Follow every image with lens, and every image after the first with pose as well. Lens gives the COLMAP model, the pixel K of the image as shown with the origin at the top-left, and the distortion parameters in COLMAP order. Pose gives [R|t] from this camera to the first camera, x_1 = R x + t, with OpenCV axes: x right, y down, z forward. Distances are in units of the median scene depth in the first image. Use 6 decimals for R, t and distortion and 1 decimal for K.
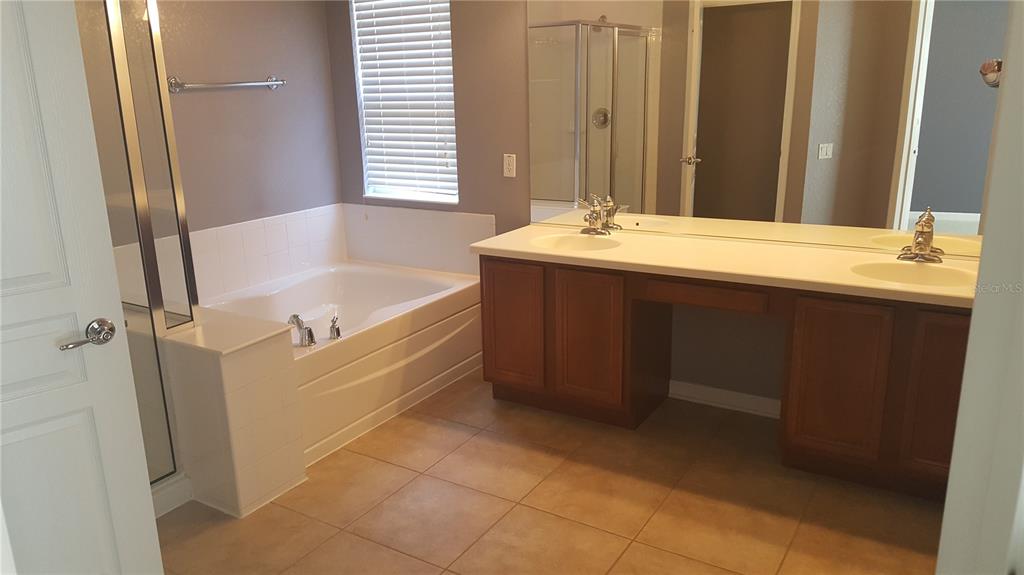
lens RADIAL K [[756.2, 0, 512.0], [0, 756.2, 287.5], [0, 0, 1]] dist [0.002282, 0.000122]
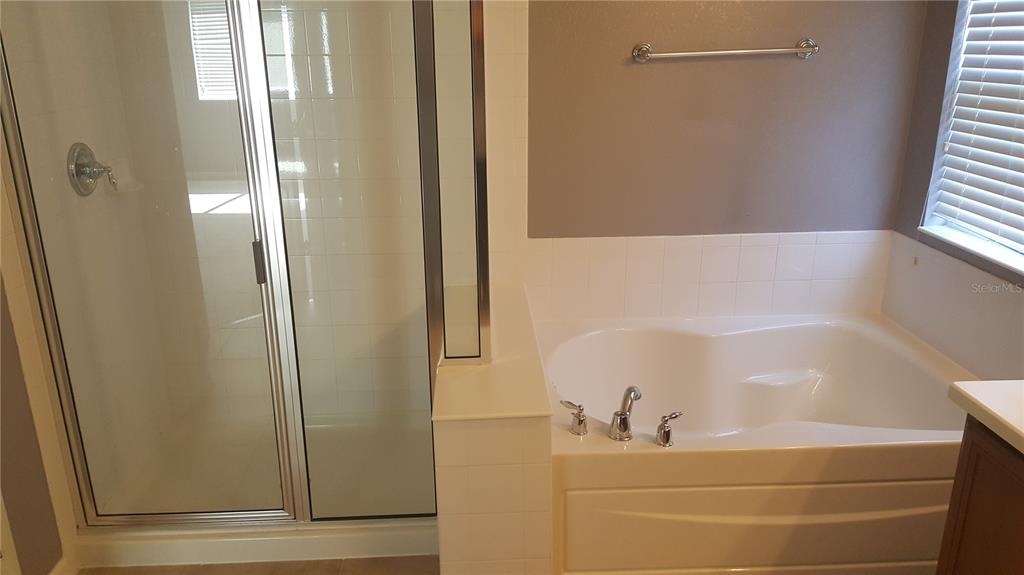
lens RADIAL K [[756.9, 0, 510.7], [0, 756.9, 270.0], [0, 0, 1]] dist [-0.004150, -0.002178]
pose [[0.539948, 0.256490, -0.801667, 0.166329], [-0.219714, 0.962367, 0.159922, -0.138563], [0.812516, 0.089788, 0.575983, 0.437951]]
